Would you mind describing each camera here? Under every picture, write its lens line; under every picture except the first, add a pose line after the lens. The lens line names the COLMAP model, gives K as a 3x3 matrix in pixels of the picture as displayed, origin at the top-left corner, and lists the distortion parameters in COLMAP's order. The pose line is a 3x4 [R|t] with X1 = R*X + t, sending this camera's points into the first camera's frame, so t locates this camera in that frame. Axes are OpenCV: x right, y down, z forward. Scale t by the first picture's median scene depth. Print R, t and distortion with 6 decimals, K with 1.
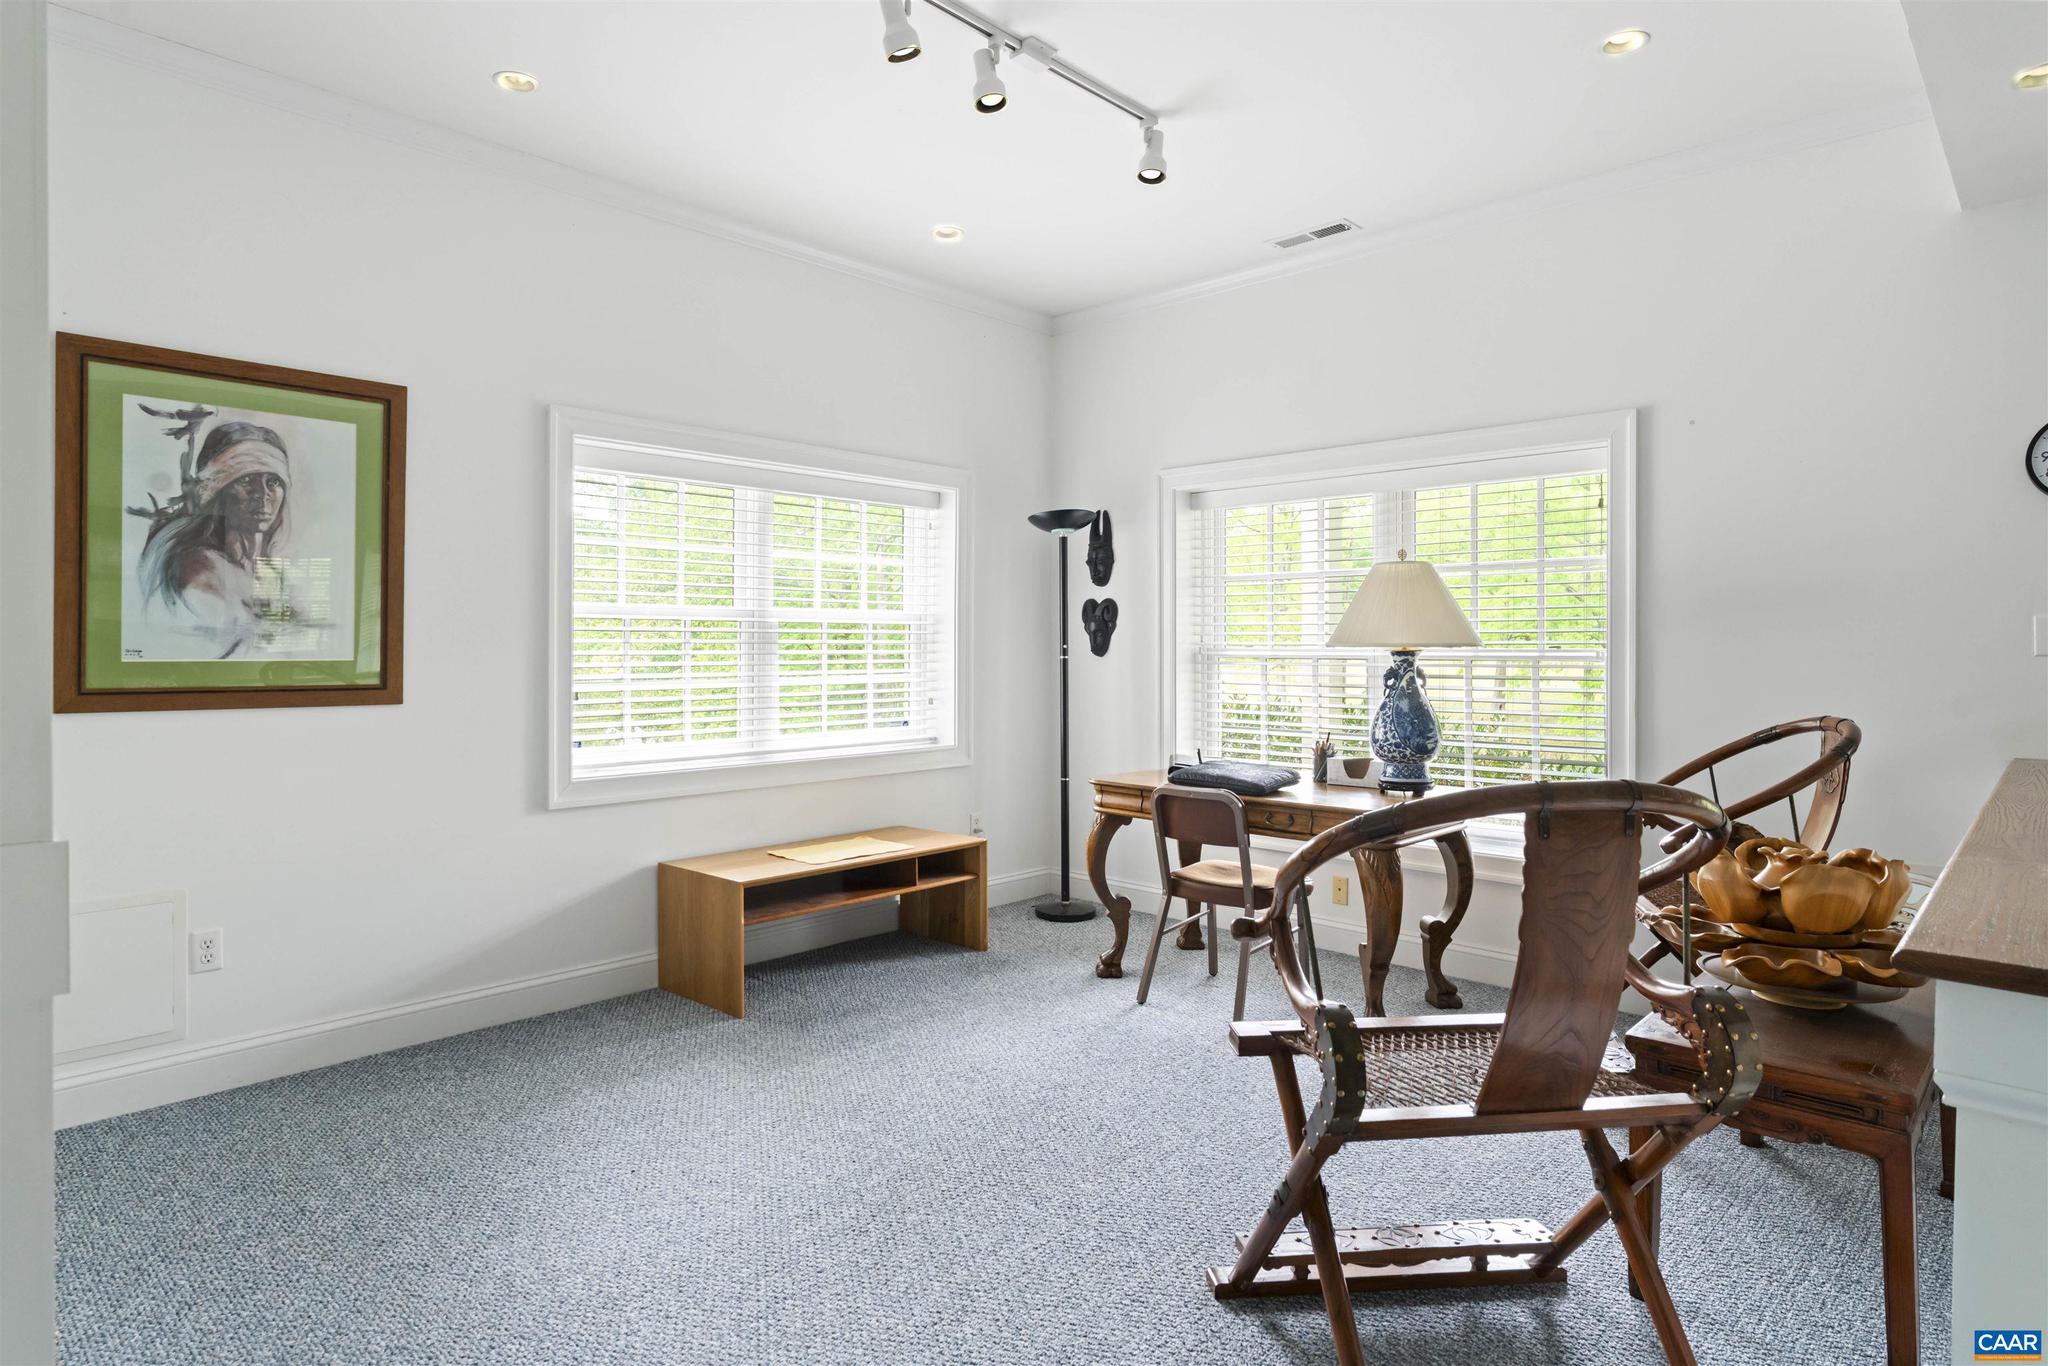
lens RADIAL K [[1150.0, 0, 1024.2], [0, 1150.0, 665.5], [0, 0, 1]] dist [0.002053, -0.000964]
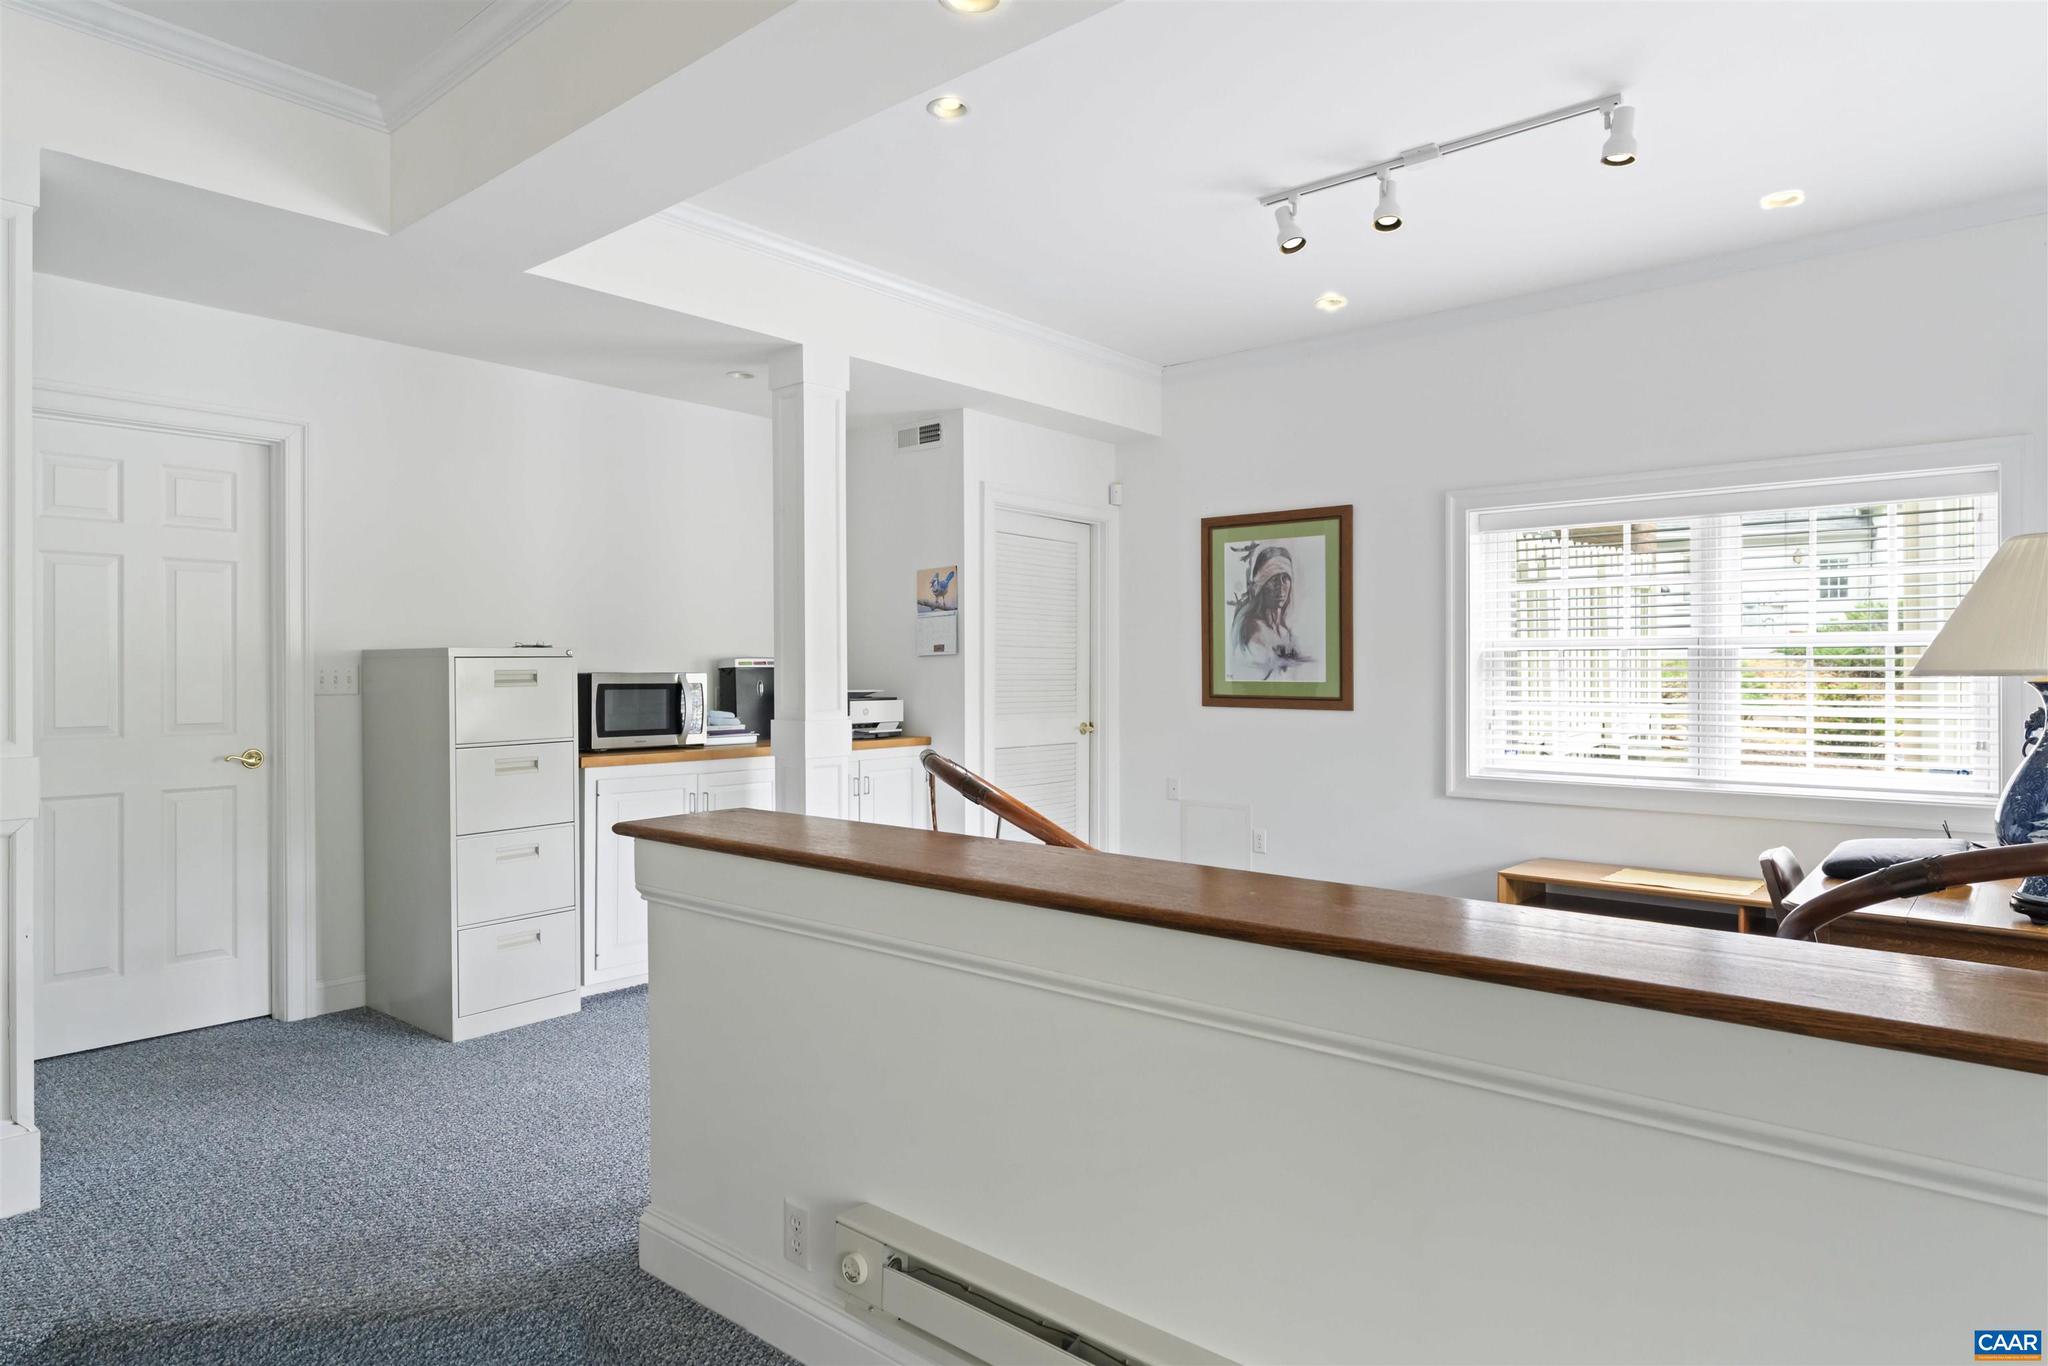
lens RADIAL K [[1192.9, 0, 1026.8], [0, 1192.9, 681.1], [0, 0, 1]] dist [-0.009094, 0.000708]
pose [[0.048526, 0.007838, -0.998791, 1.142003], [-0.016487, 0.999839, 0.007045, -0.011556], [0.998686, 0.016125, 0.048647, 0.542933]]
